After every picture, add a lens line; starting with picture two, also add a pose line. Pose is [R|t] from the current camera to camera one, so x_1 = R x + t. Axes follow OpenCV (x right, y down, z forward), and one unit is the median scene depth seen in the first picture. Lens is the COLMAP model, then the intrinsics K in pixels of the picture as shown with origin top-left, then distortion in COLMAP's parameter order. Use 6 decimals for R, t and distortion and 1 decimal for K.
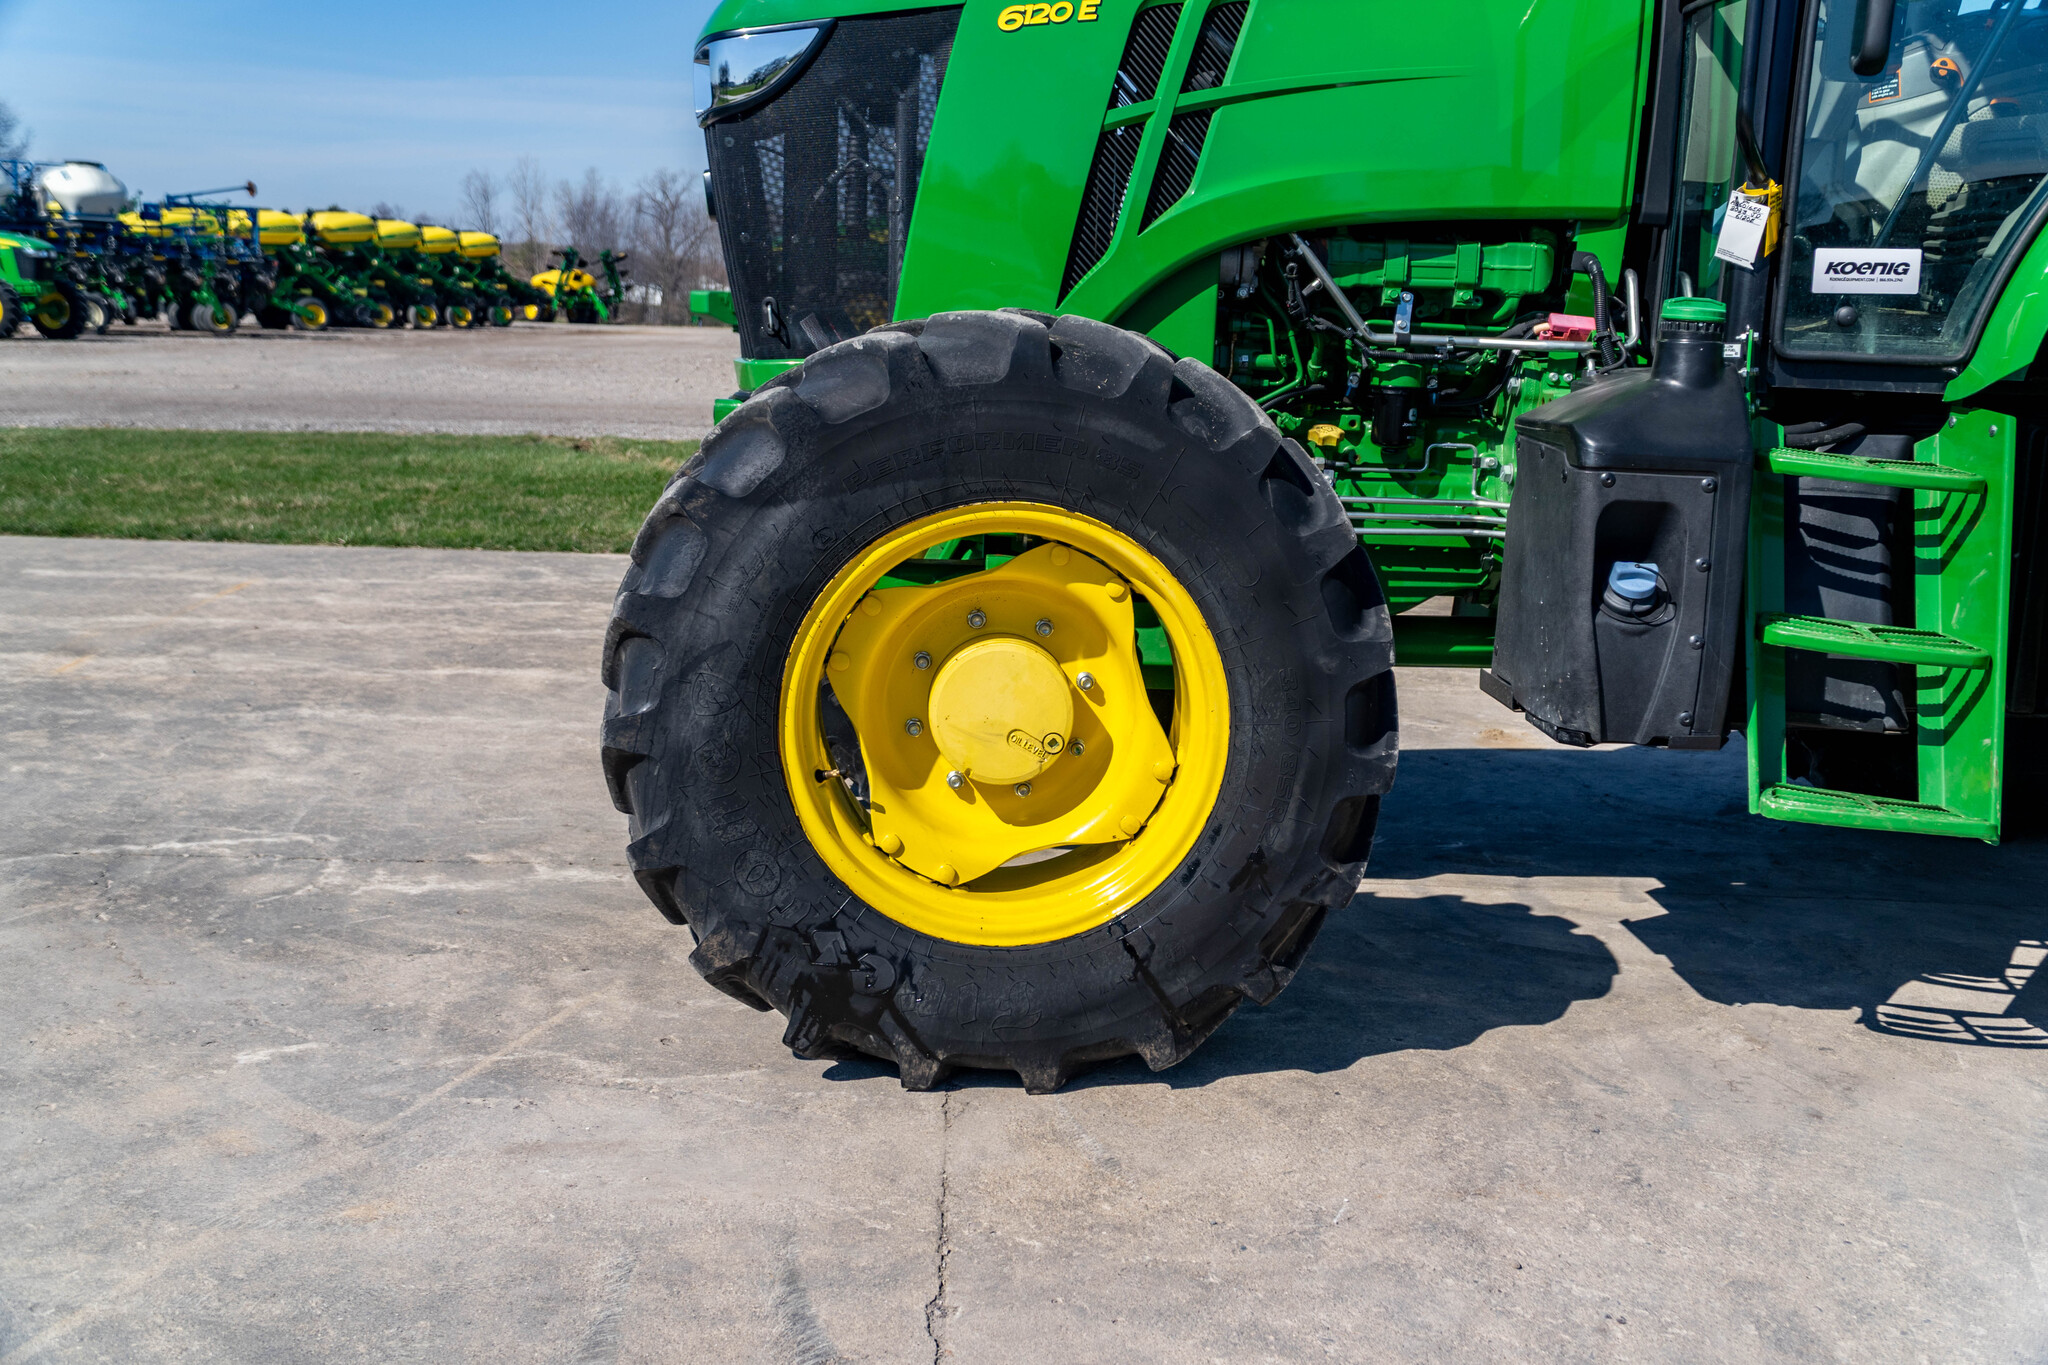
lens RADIAL K [[2140.2, 0, 1017.9], [0, 2140.2, 660.6], [0, 0, 1]] dist [0.074014, -0.039454]
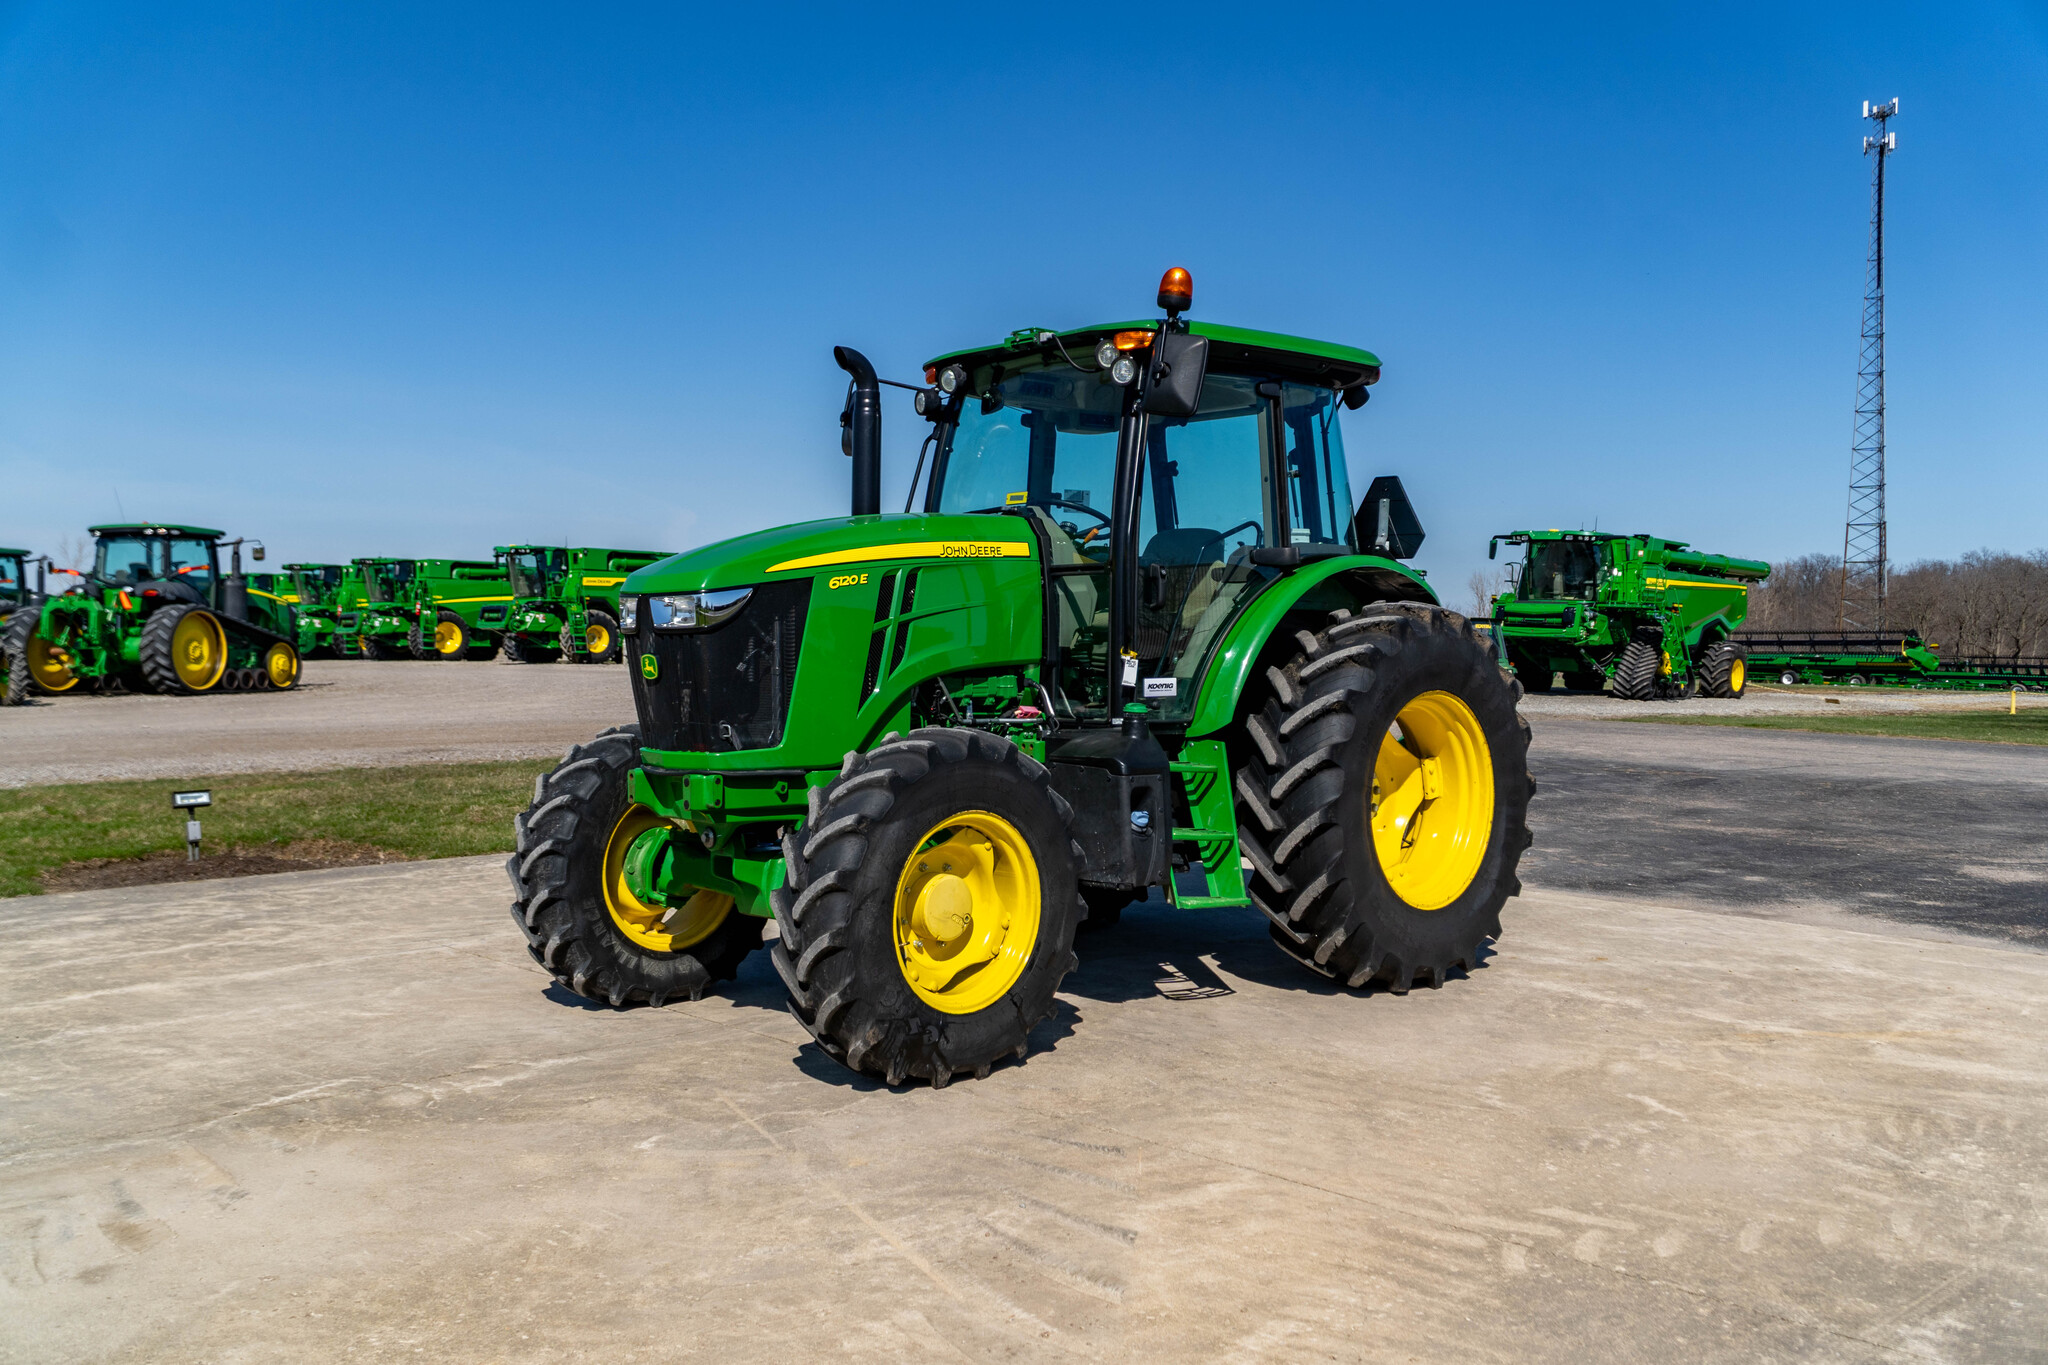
lens RADIAL K [[1773.6, 0, 1026.7], [0, 1773.6, 653.8], [0, 0, 1]] dist [0.030355, -0.008397]
pose [[0.743991, -0.037442, 0.667140, -0.974926], [0.129119, 0.987667, -0.088561, -0.051520], [-0.655596, 0.152029, 0.739649, -0.370630]]
